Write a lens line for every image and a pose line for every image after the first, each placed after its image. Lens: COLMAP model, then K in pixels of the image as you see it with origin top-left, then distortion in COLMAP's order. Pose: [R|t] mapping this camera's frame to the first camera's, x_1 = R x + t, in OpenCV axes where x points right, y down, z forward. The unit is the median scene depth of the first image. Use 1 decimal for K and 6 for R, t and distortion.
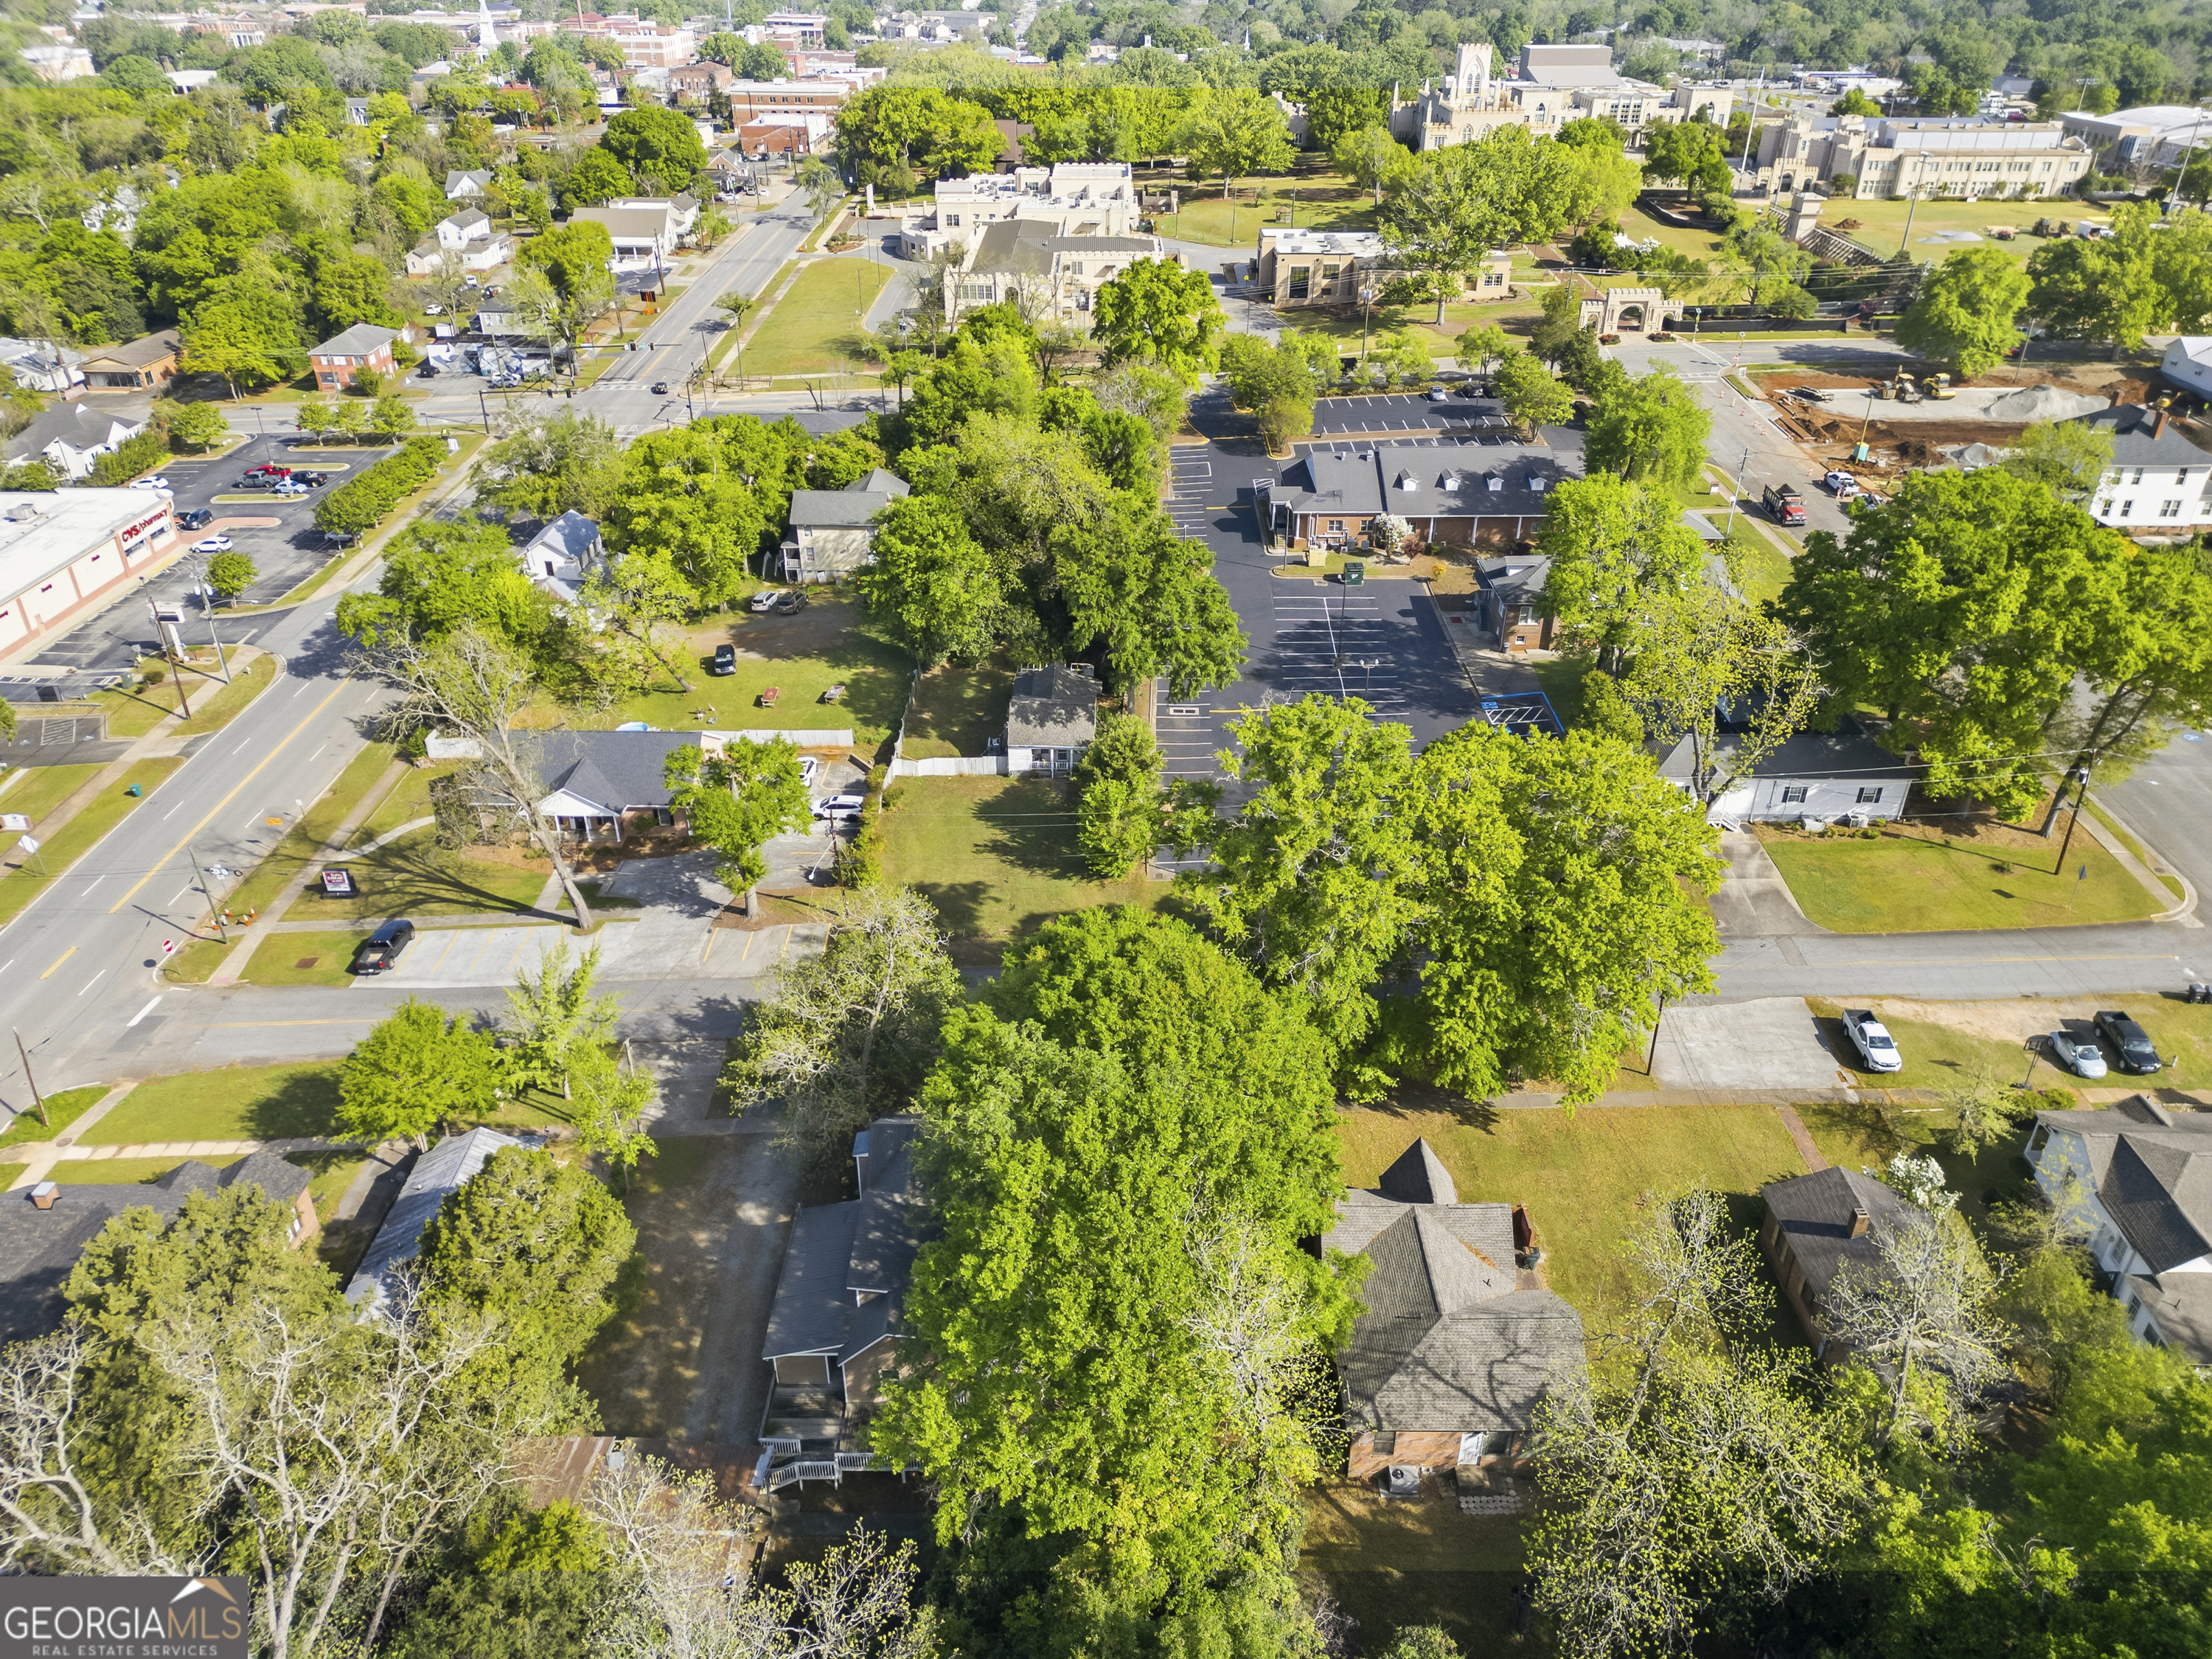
lens RADIAL K [[1541.8, 0, 1097.8], [0, 1541.8, 831.2], [0, 0, 1]] dist [0.077577, -0.071799]
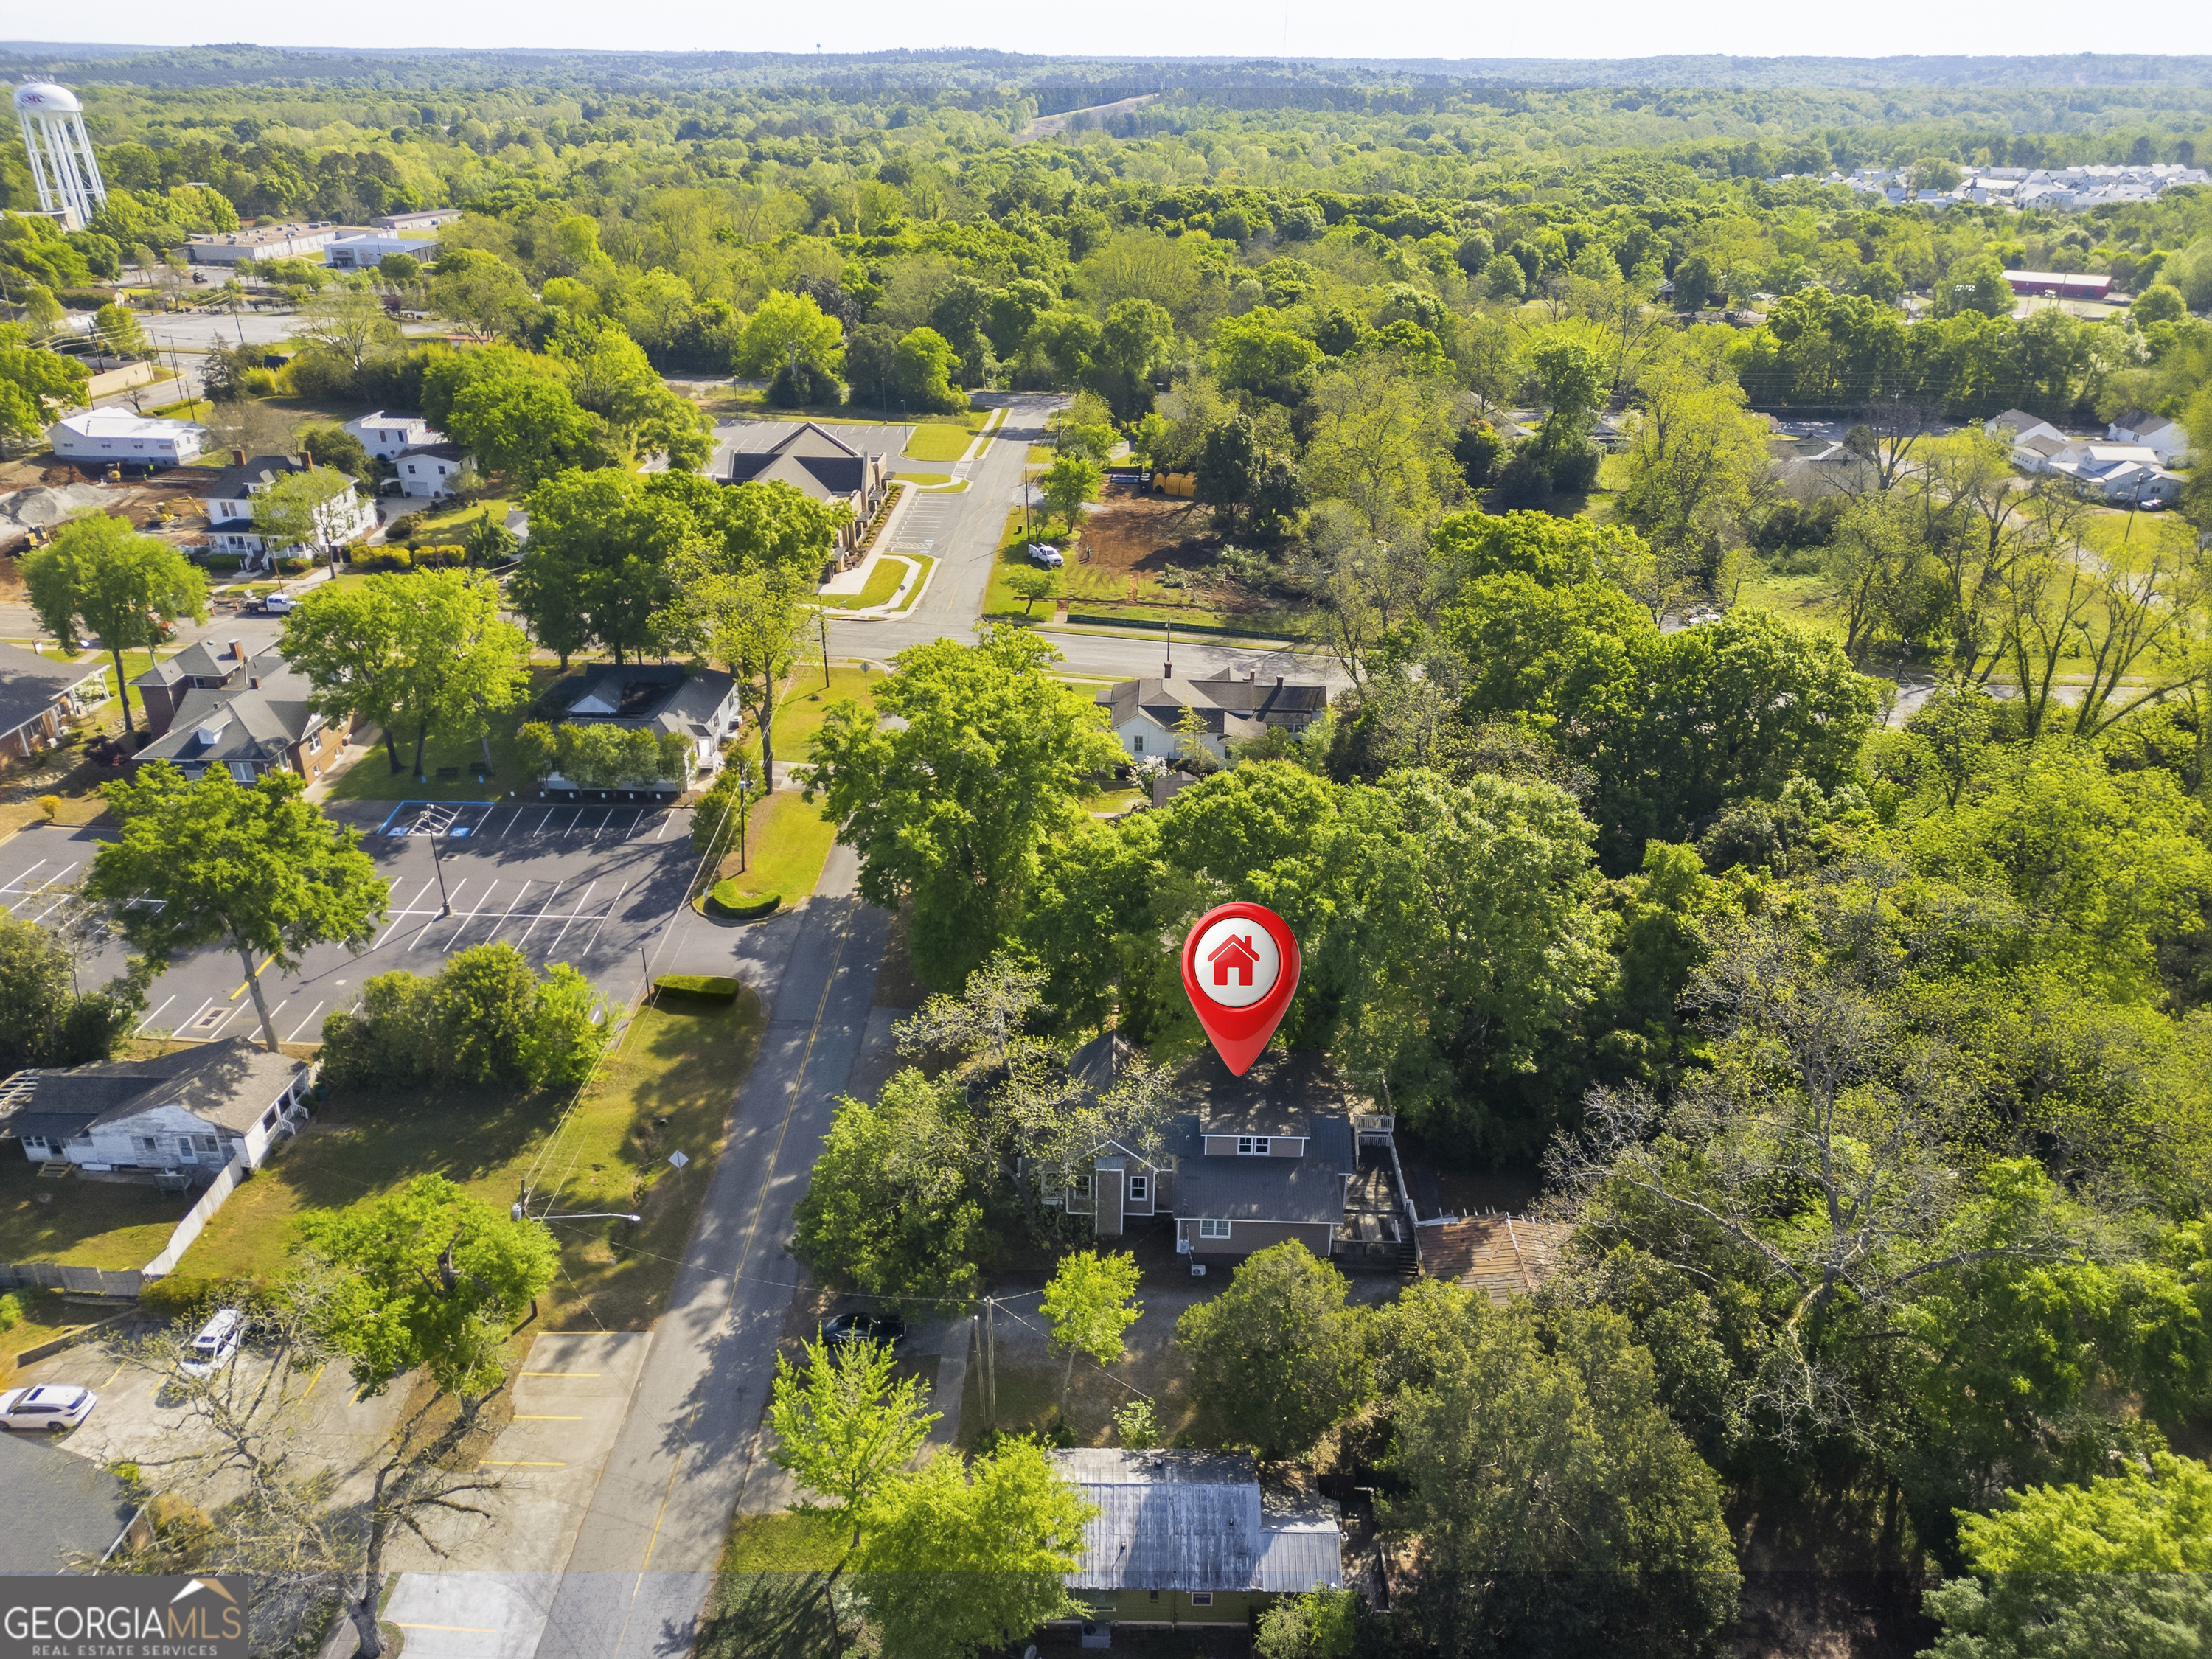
lens RADIAL K [[1541.8, 0, 1097.8], [0, 1541.8, 831.2], [0, 0, 1]] dist [0.077577, -0.071799]
pose [[0.018008, -0.440805, 0.897422, -0.492653], [0.493880, 0.784343, 0.375351, -0.186944], [-0.869344, 0.436459, 0.231829, 0.323847]]
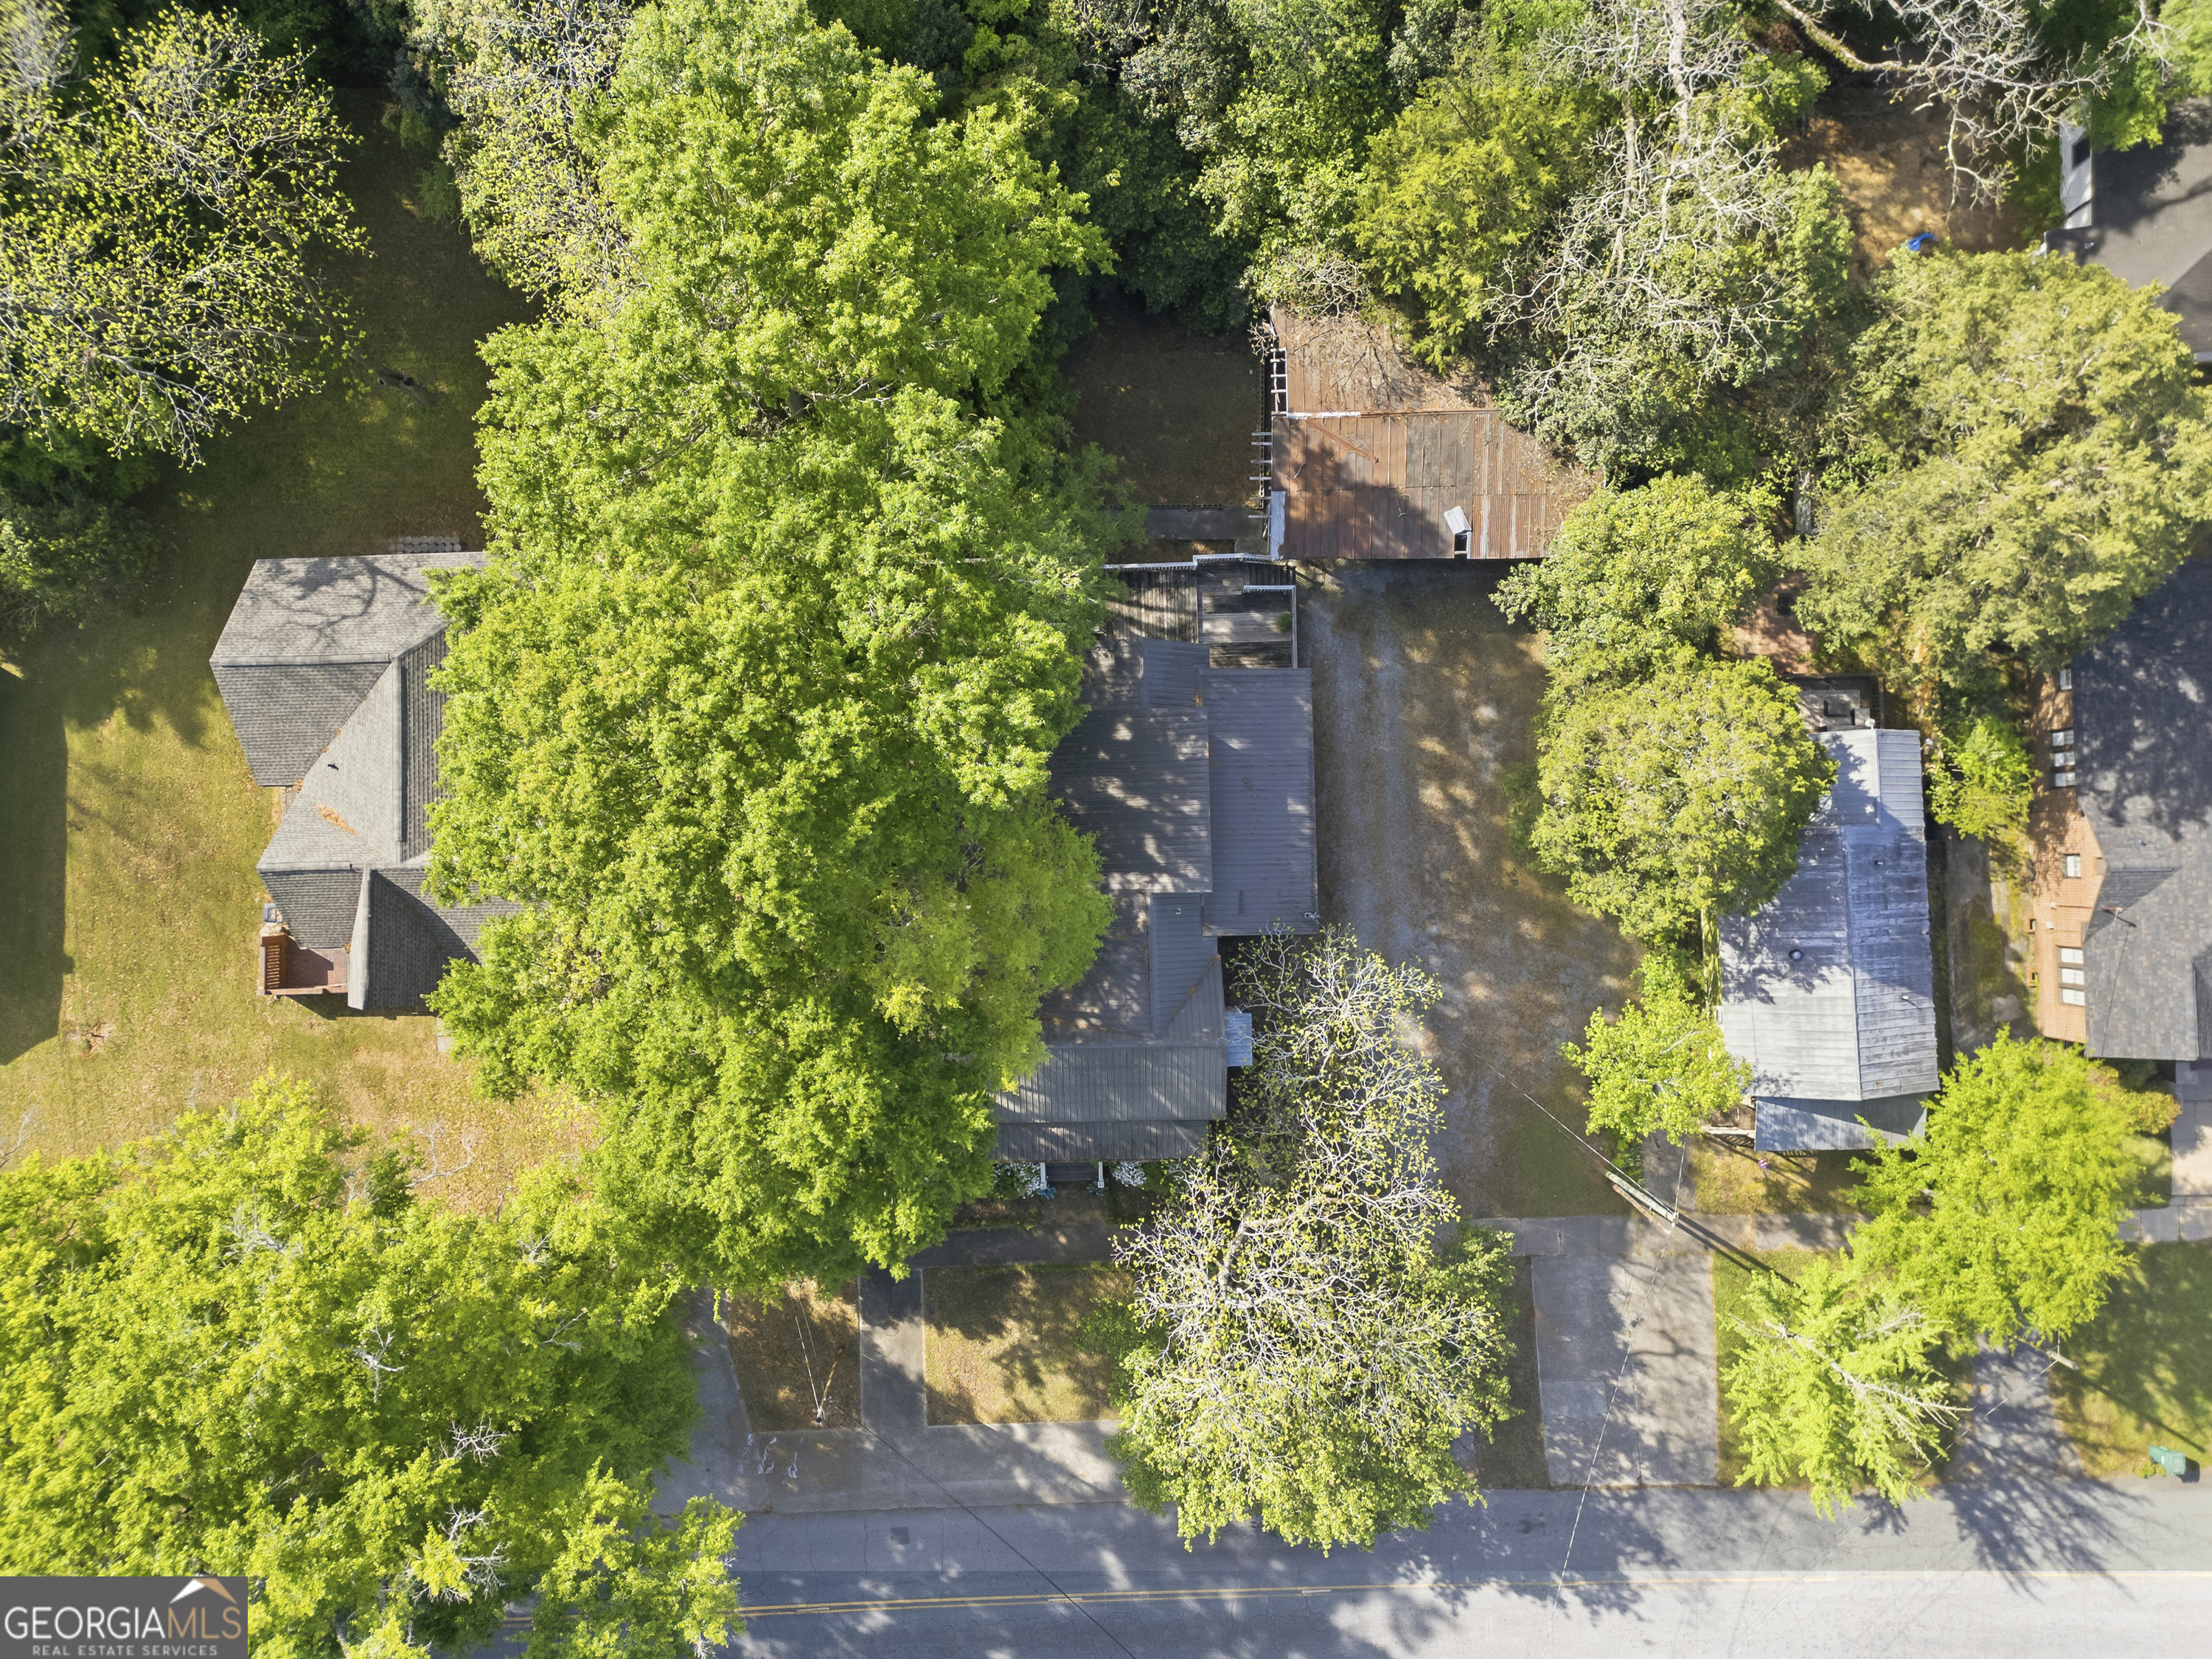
lens RADIAL K [[1521.8, 0, 1093.1], [0, 1521.8, 826.0], [0, 0, 1]] dist [0.083326, -0.067377]
pose [[-0.999480, 0.026952, 0.017683, -0.049477], [0.003043, -0.467199, 0.884147, -0.157837], [0.032091, 0.883741, 0.466874, 0.304087]]
